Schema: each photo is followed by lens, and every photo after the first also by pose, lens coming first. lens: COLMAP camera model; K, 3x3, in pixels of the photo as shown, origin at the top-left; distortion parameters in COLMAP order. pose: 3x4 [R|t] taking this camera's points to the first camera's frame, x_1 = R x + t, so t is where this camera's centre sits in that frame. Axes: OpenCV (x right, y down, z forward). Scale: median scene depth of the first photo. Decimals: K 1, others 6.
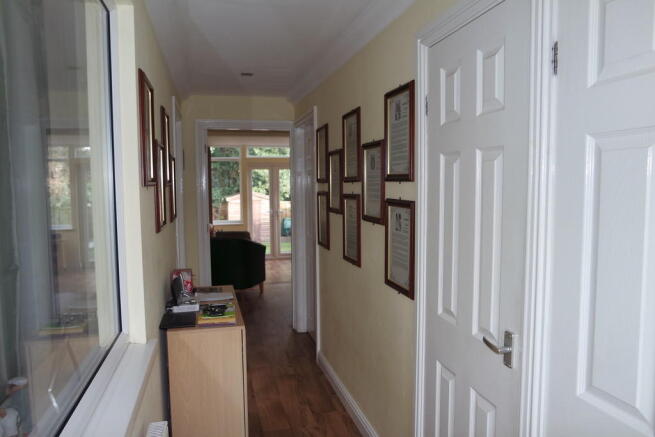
lens RADIAL K [[465.9, 0, 327.5], [0, 465.9, 218.5], [0, 0, 1]] dist [-0.004479, -0.001445]
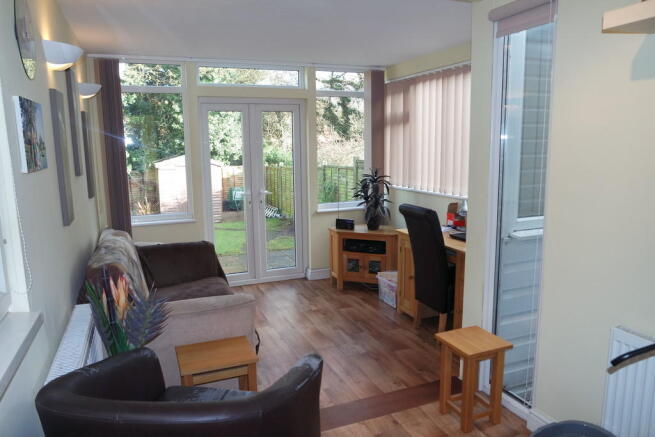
lens RADIAL K [[465.9, 0, 327.5], [0, 465.9, 218.5], [0, 0, 1]] dist [-0.004479, -0.001445]
pose [[0.990104, -0.027748, 0.137565, -0.049029], [0.016597, 0.996531, 0.081551, -0.011214], [-0.139351, -0.078461, 0.987130, 0.221123]]
